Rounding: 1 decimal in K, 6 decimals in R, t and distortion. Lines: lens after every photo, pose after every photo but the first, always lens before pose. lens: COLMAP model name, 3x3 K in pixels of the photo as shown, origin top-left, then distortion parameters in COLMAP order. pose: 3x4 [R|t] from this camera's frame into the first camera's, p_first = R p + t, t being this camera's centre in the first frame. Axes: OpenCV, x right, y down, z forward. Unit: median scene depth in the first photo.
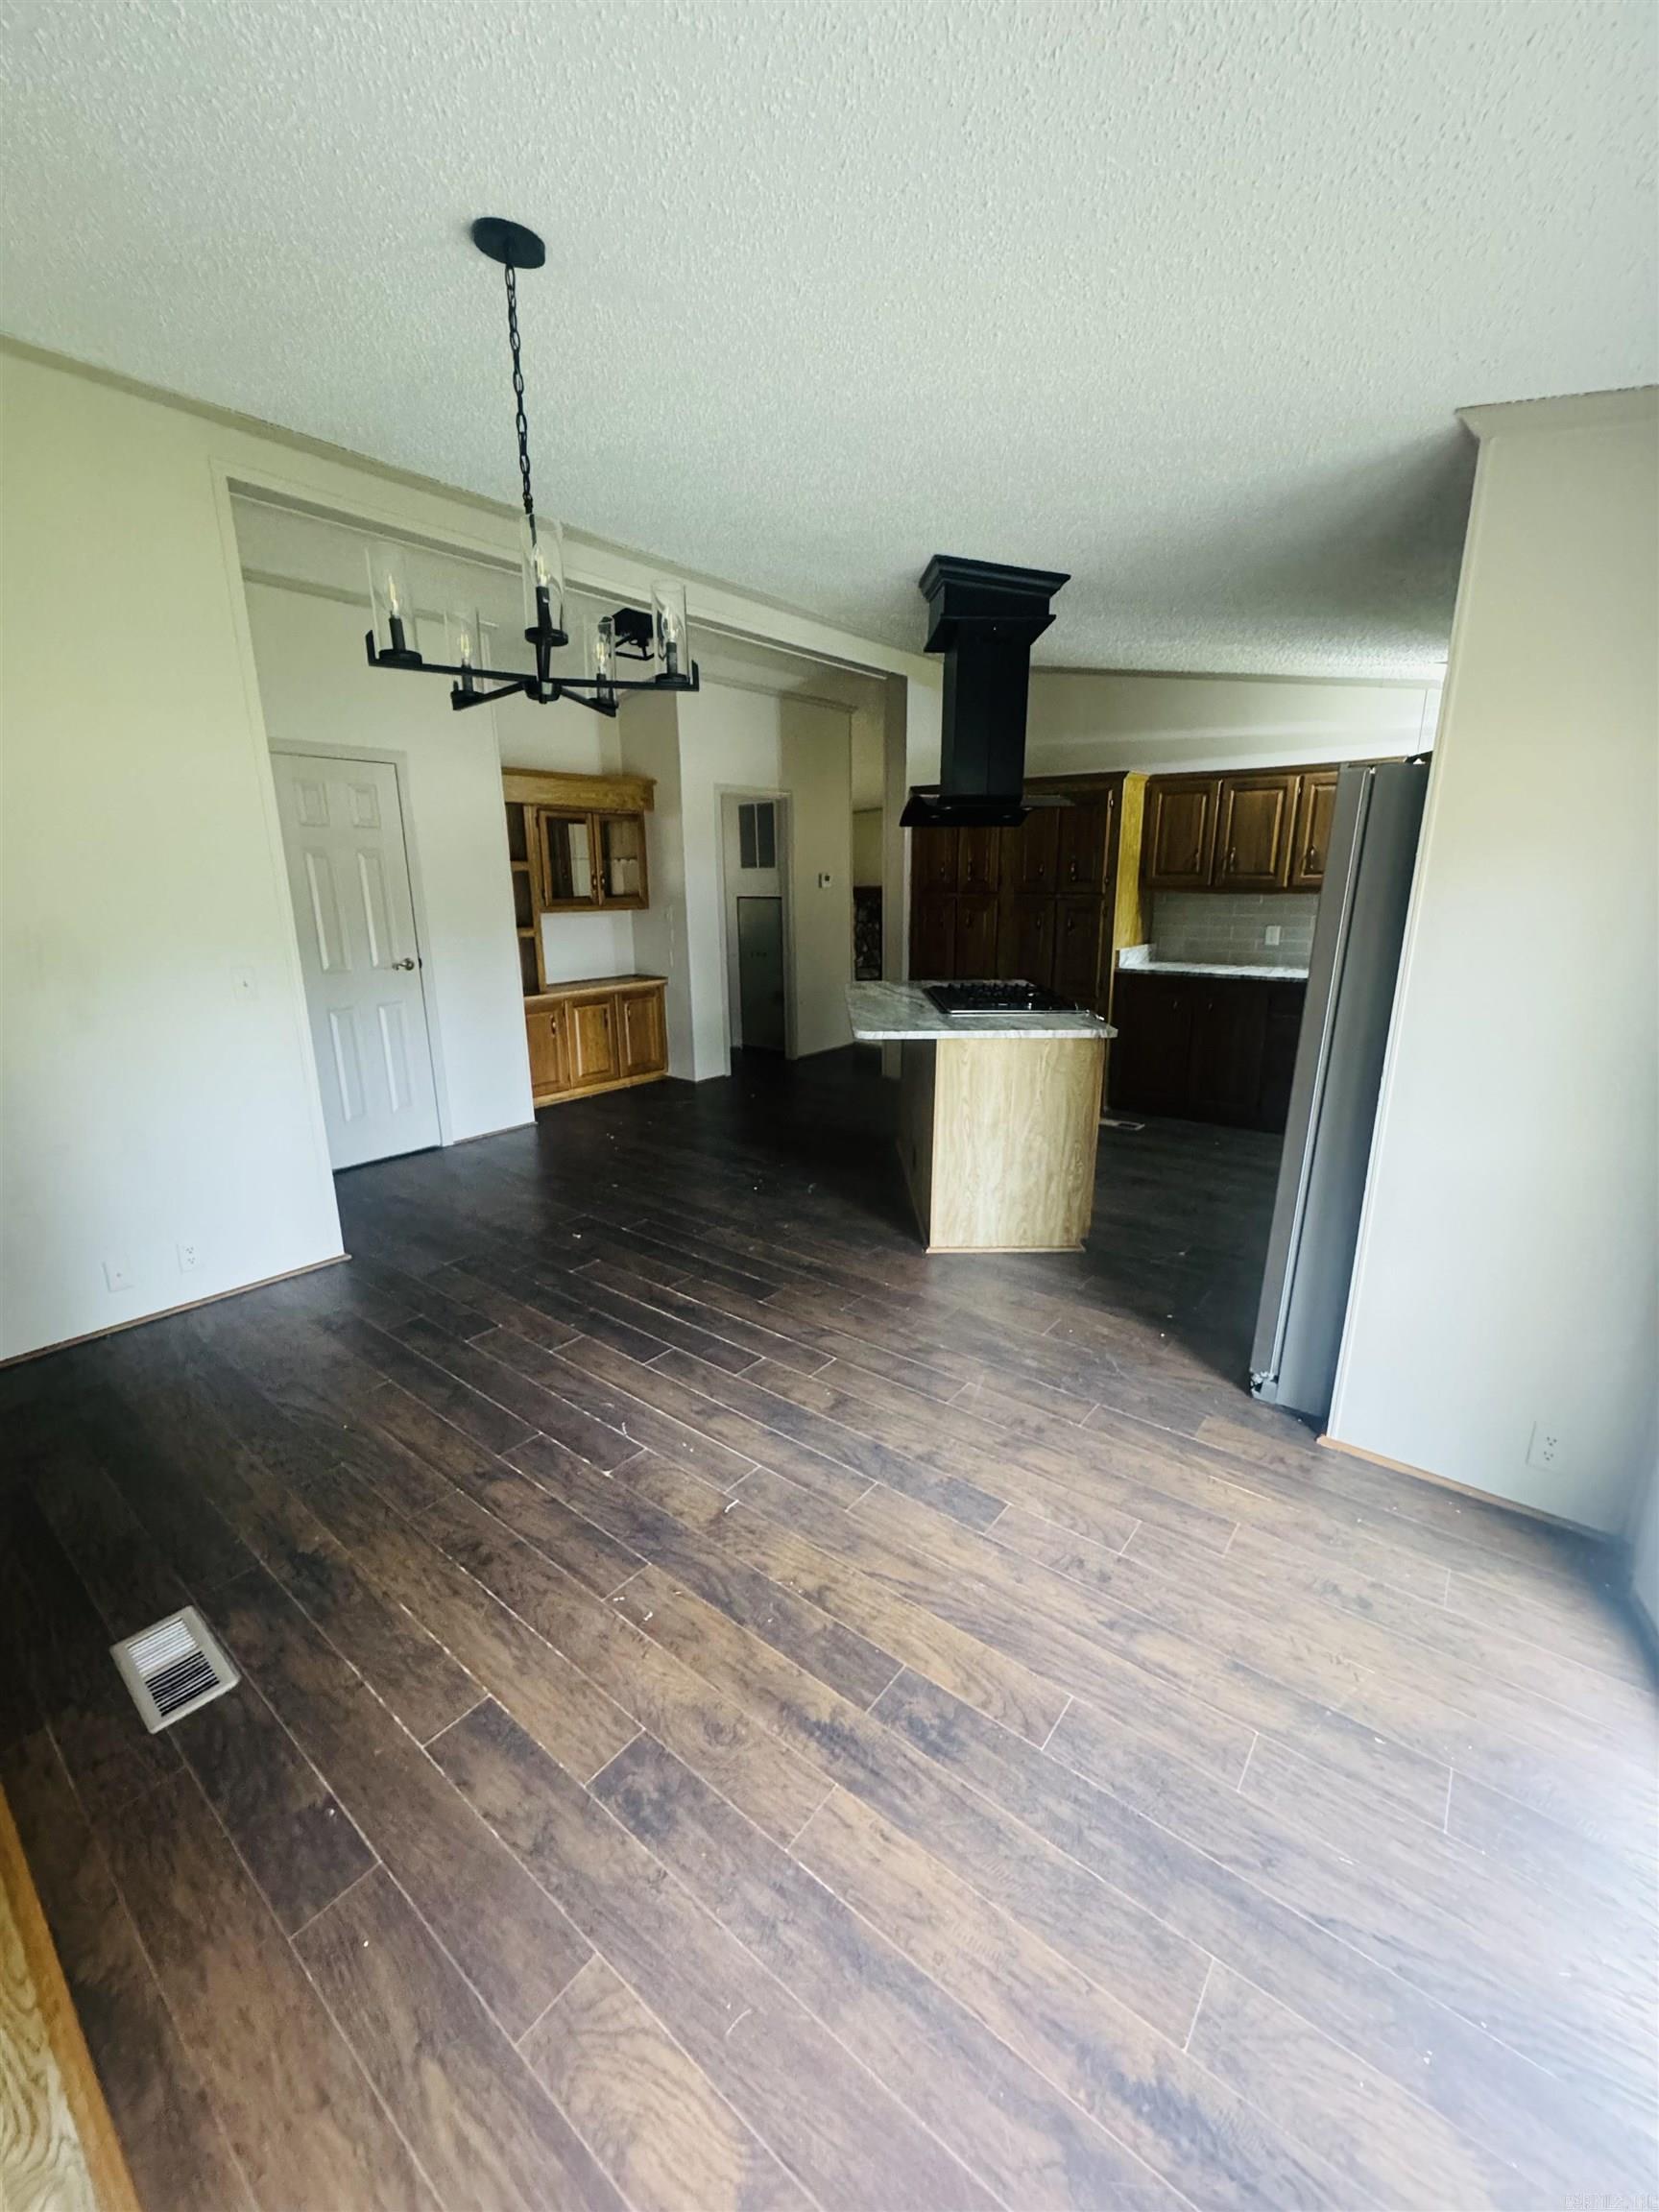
lens RADIAL K [[889.3, 0, 829.5], [0, 889.3, 1106.0], [0, 0, 1]] dist [-0.000185, 0.000089]
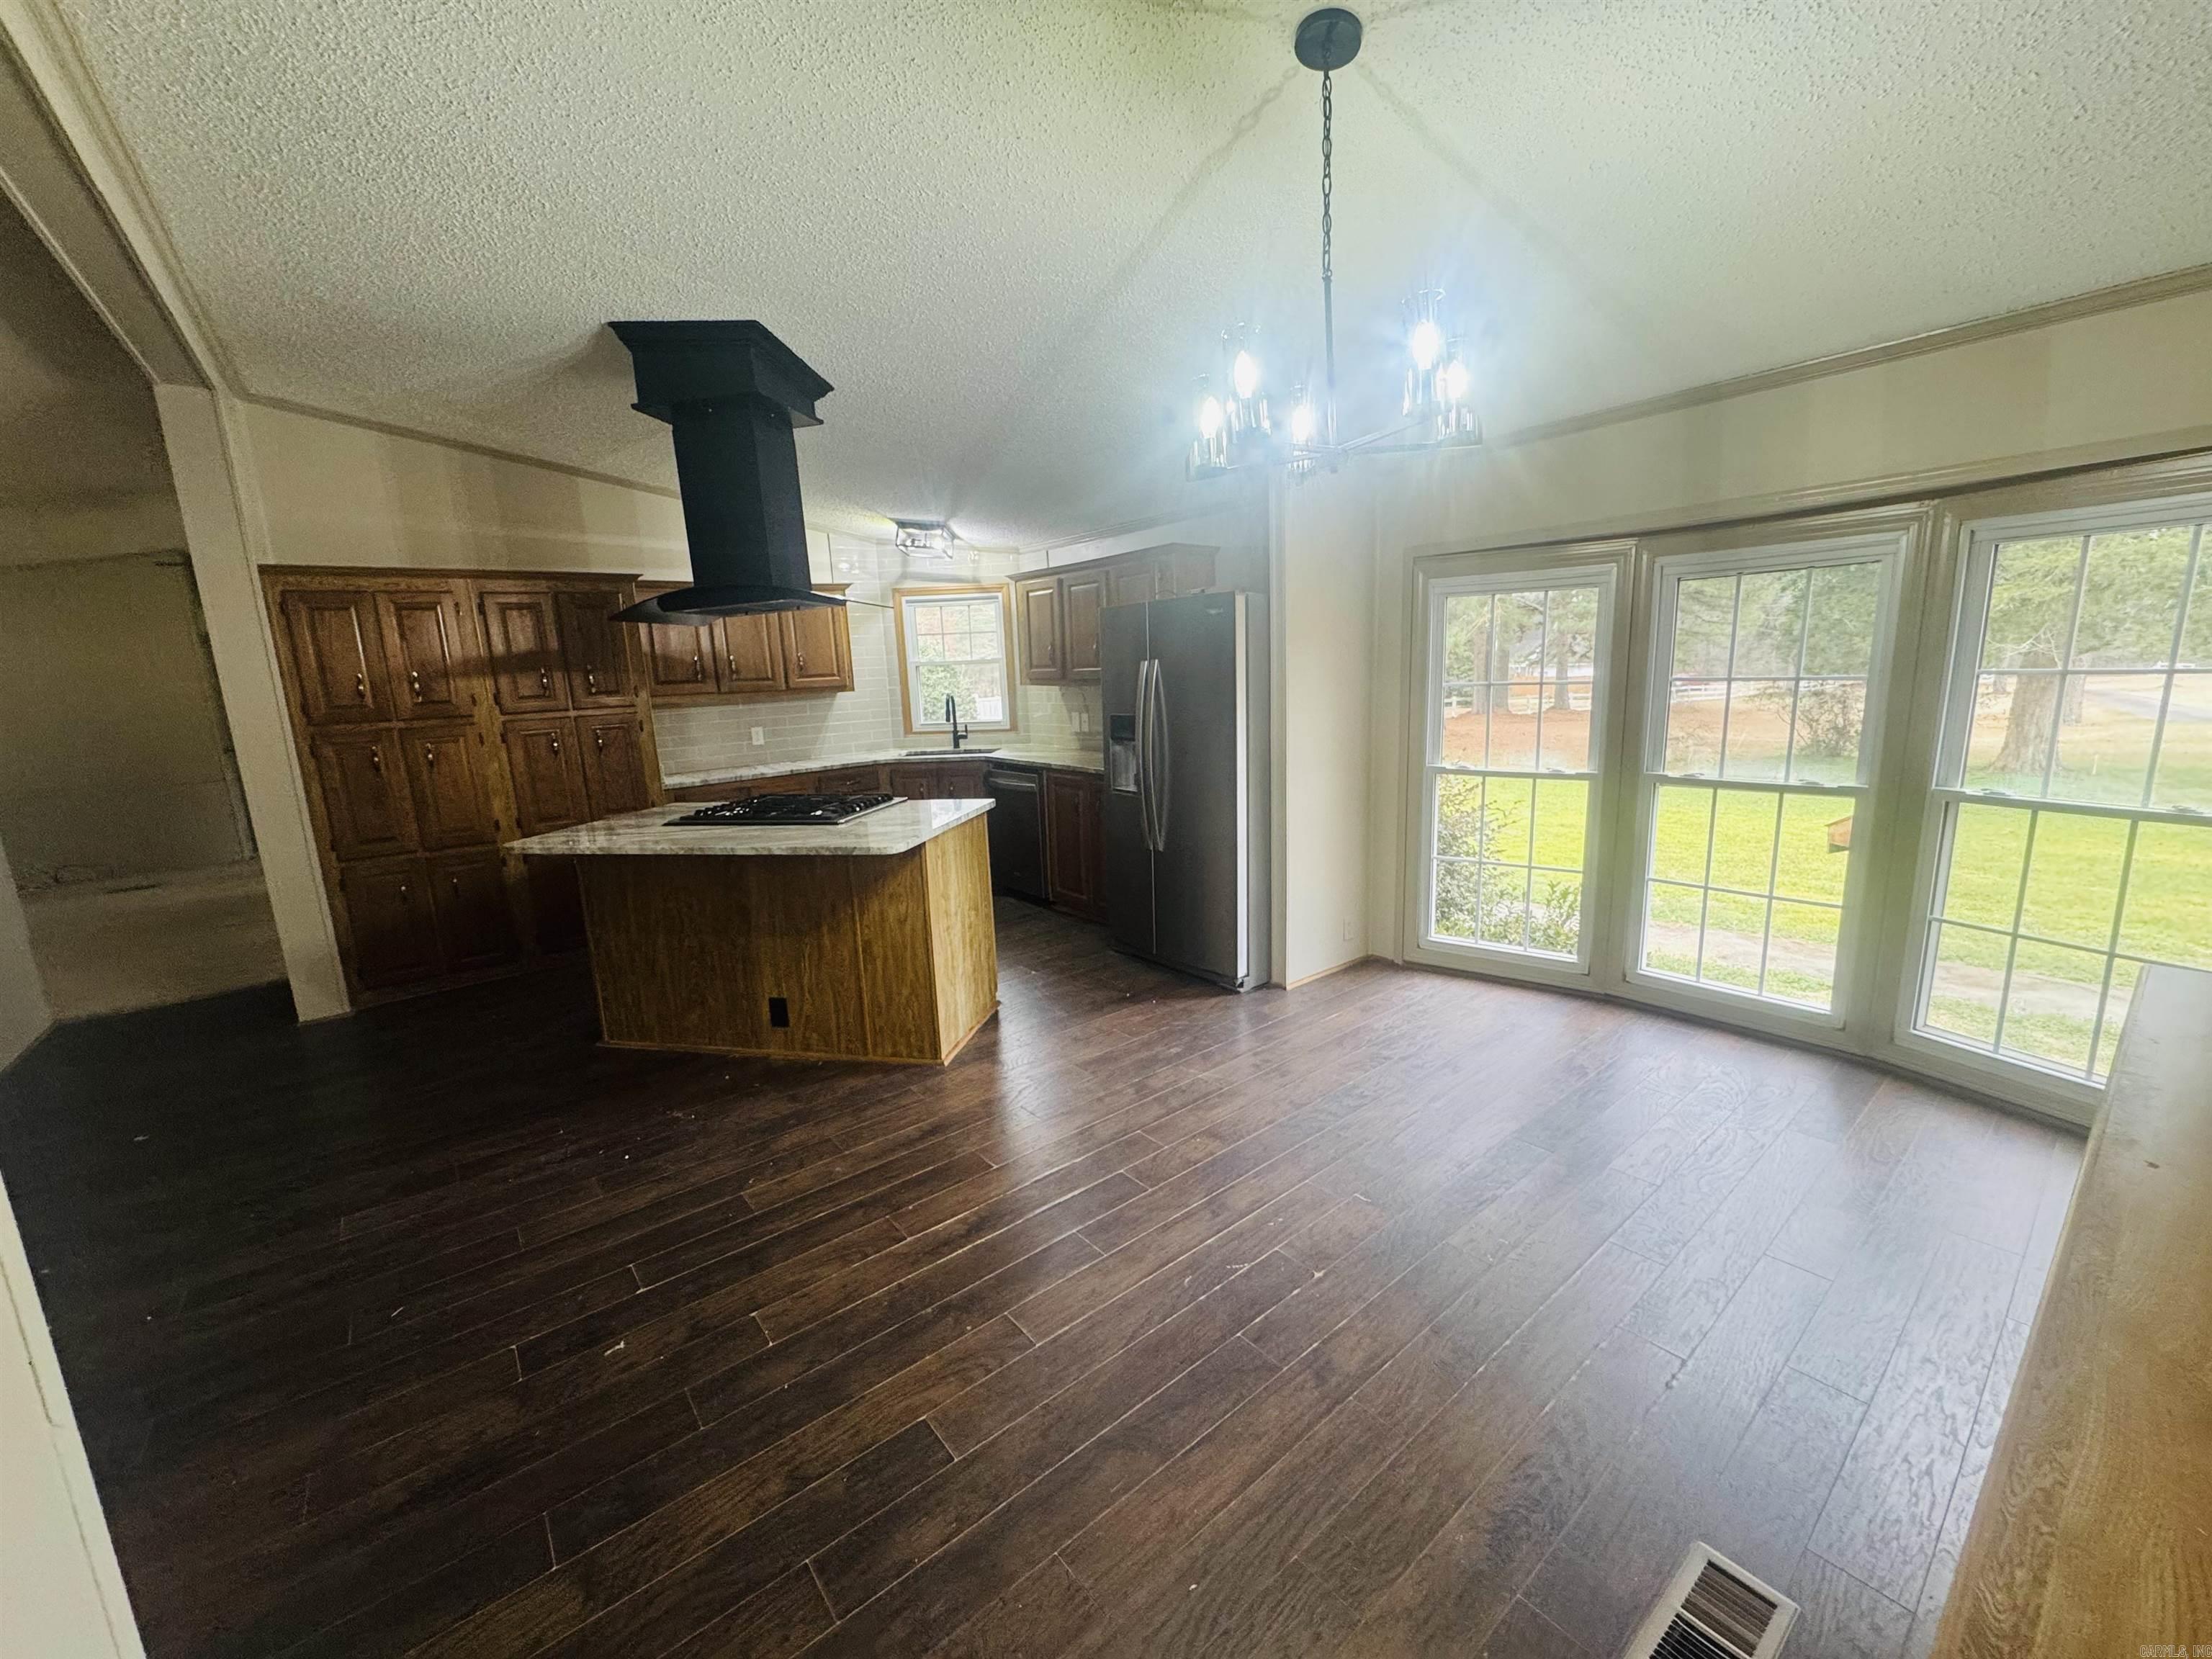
lens RADIAL K [[889.3, 0, 1106.0], [0, 889.3, 829.5], [0, 0, 1]] dist [-0.000185, 0.000089]
pose [[0.215604, -0.181475, 0.959469, -0.795907], [0.288935, 0.950436, 0.114839, -0.146148], [-0.932755, 0.252464, 0.257353, 0.608088]]
